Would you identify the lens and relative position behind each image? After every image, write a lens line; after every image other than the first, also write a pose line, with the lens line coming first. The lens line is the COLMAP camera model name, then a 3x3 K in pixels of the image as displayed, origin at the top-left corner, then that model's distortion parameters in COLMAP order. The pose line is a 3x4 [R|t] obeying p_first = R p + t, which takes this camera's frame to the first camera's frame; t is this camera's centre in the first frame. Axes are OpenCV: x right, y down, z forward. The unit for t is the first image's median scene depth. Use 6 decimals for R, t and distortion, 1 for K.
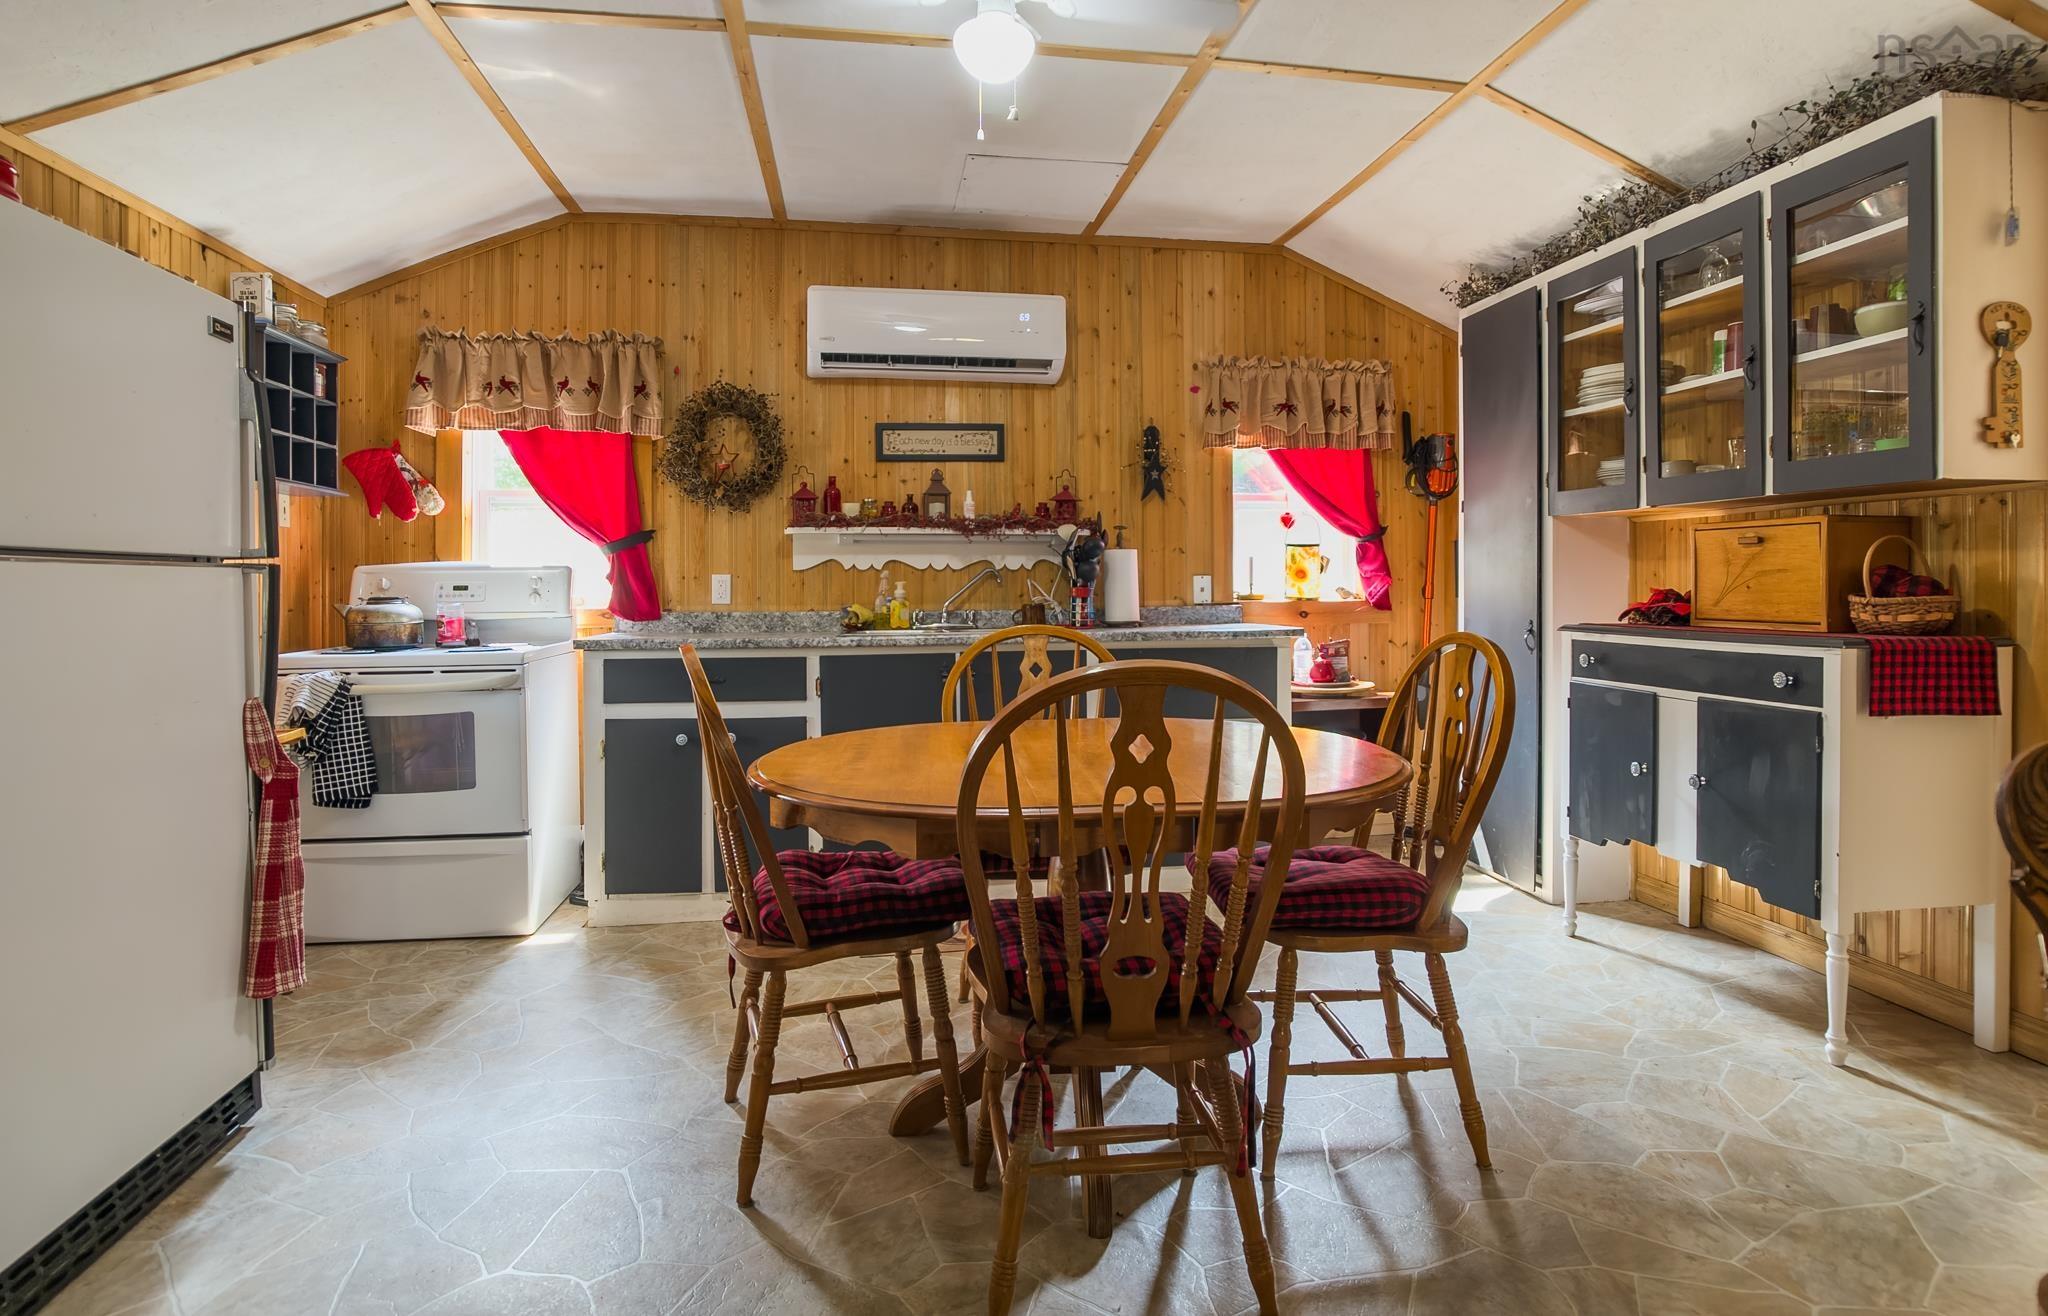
lens RADIAL K [[1039.7, 0, 1018.9], [0, 1039.7, 599.4], [0, 0, 1]] dist [-0.038466, 0.006705]
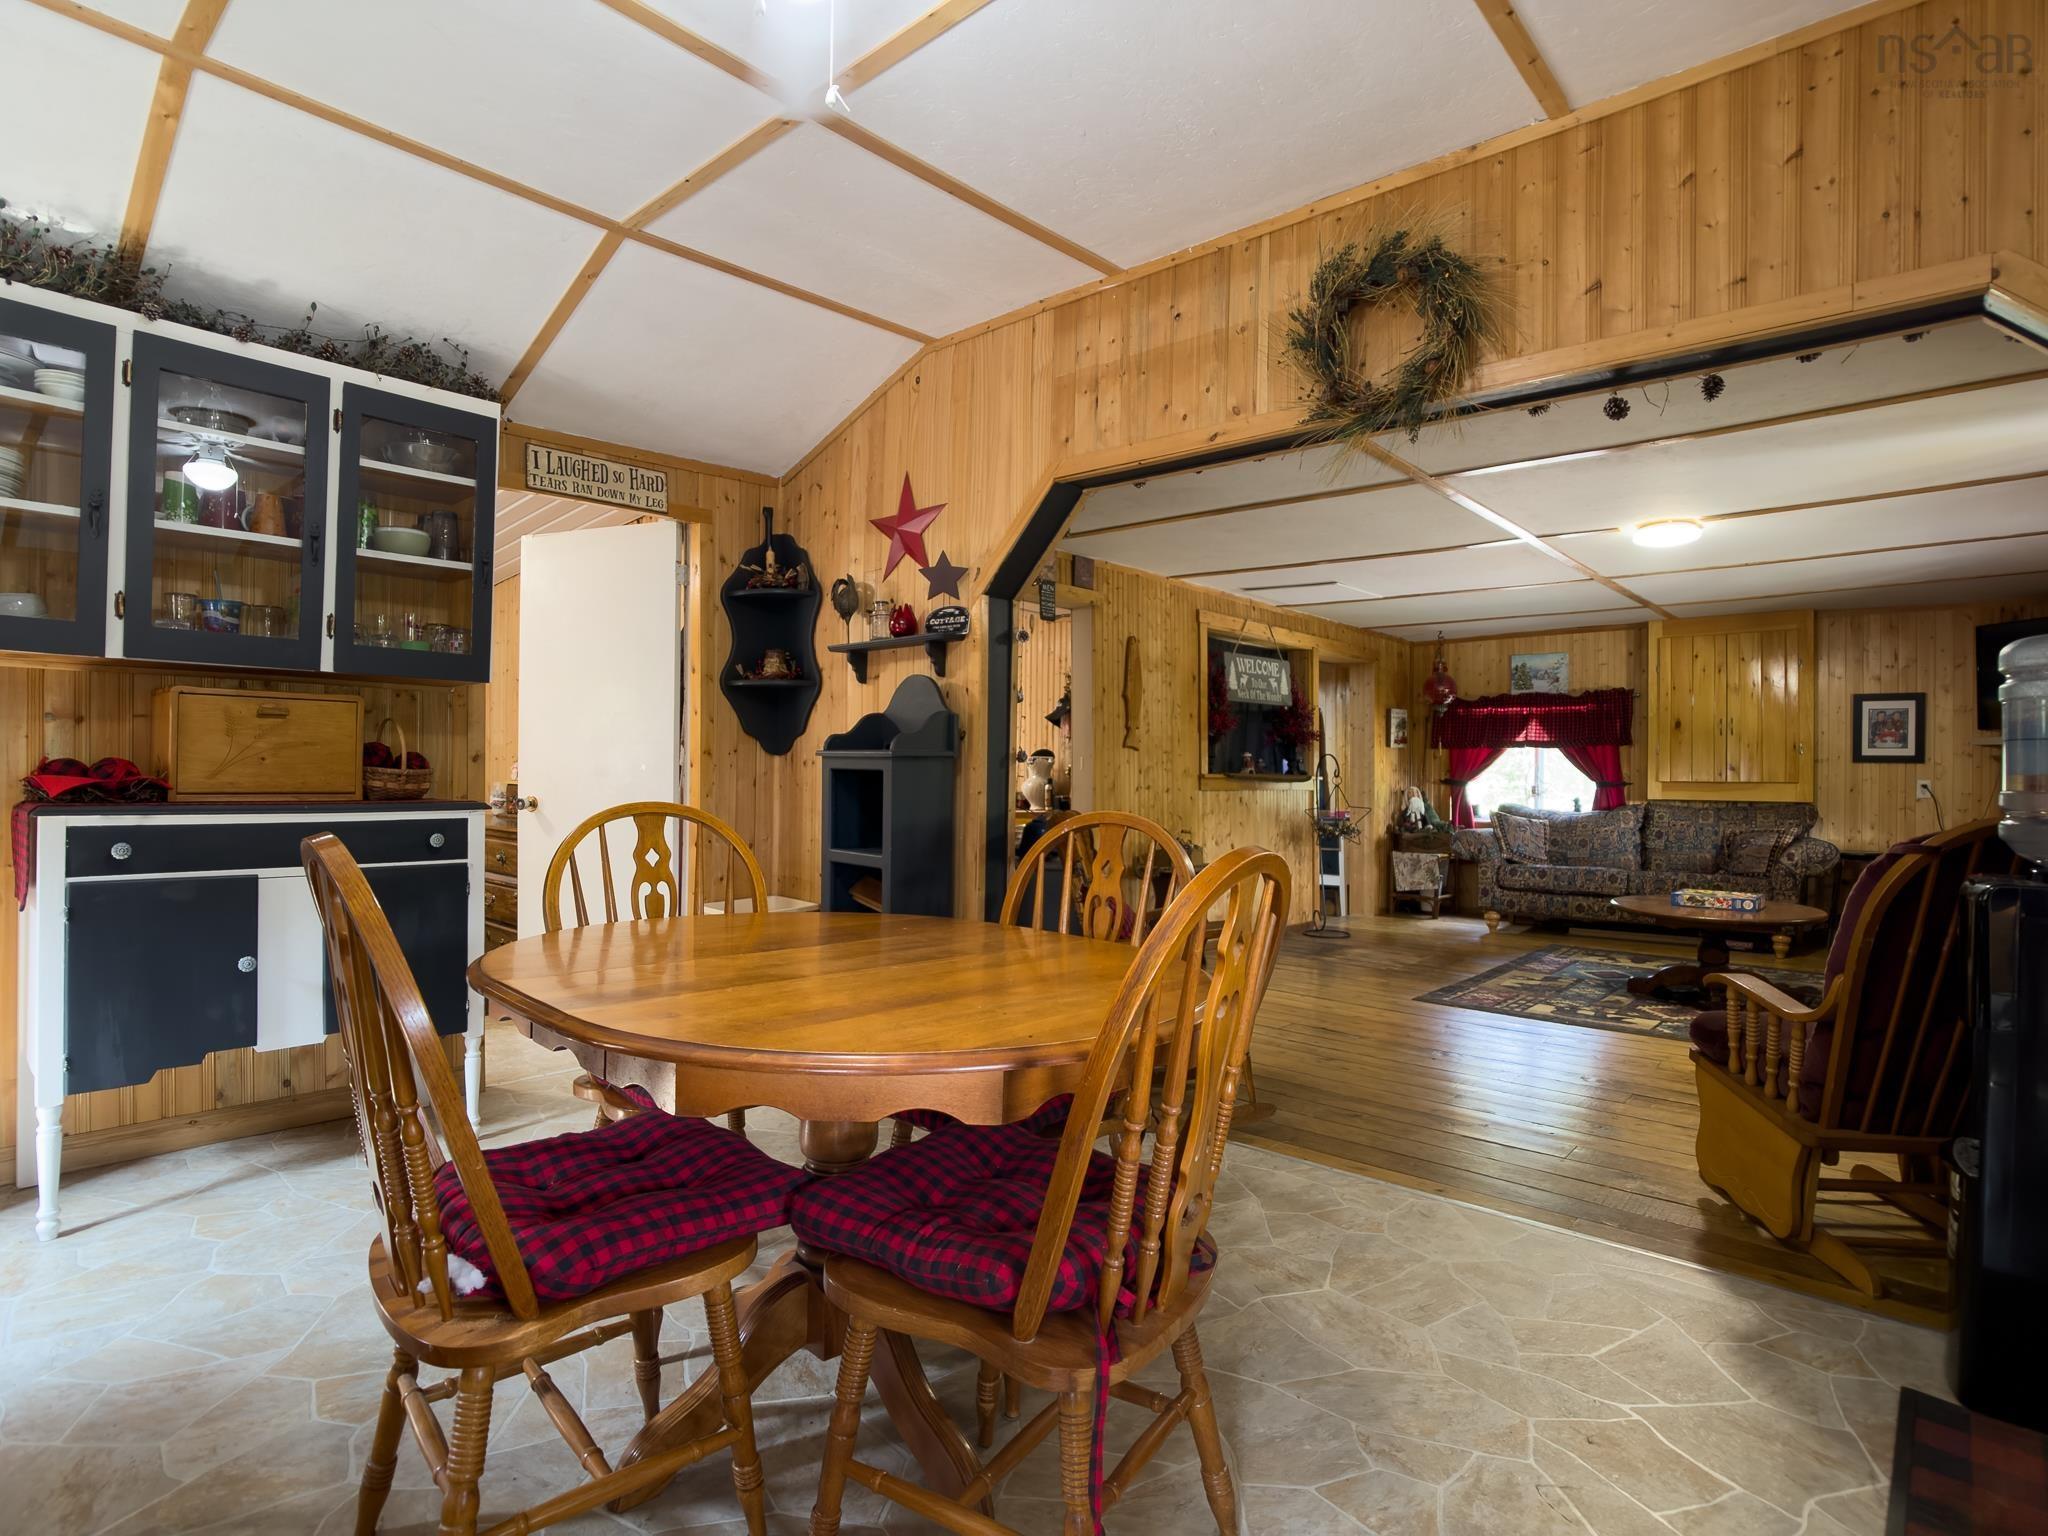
lens RADIAL K [[1052.0, 0, 1059.2], [0, 1052.0, 768.4], [0, 0, 1]] dist [-0.036505, 0.012636]
pose [[-0.654098, 0.001898, 0.756407, -0.368234], [0.000012, 0.999997, -0.002498, -0.000128], [-0.756409, -0.001625, -0.654096, 0.740403]]
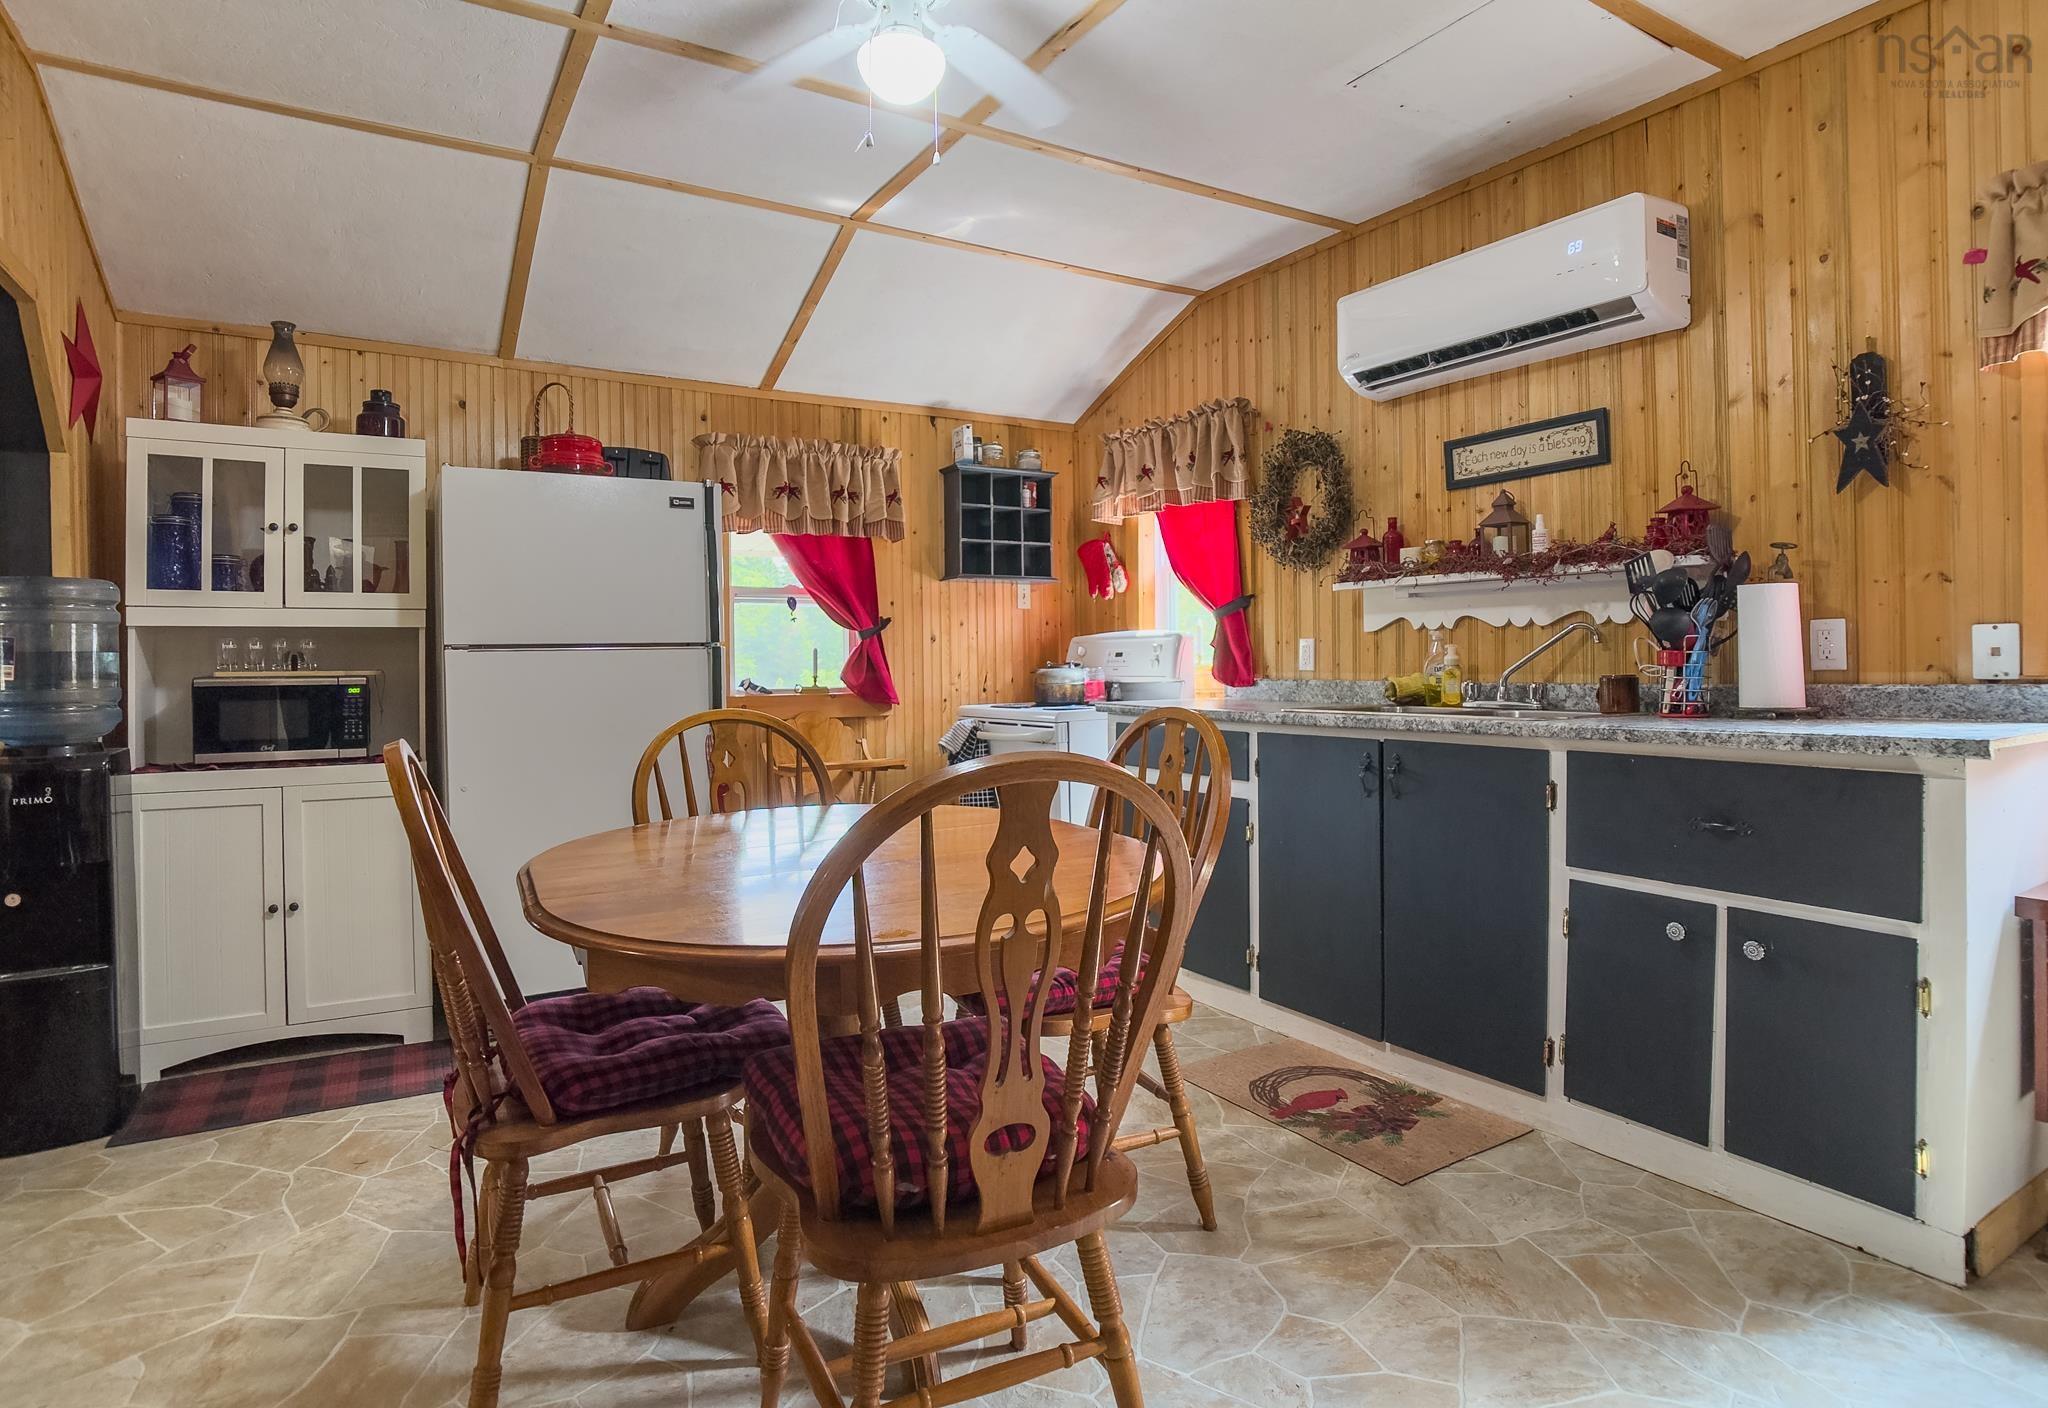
lens RADIAL K [[1058.3, 0, 1023.3], [0, 1058.3, 668.7], [0, 0, 1]] dist [-0.049081, 0.004862]
pose [[0.392819, 0.009281, -0.919569, 0.482175], [0.002320, 0.999936, 0.011083, -0.008361], [0.919613, -0.006487, 0.392772, 0.408955]]
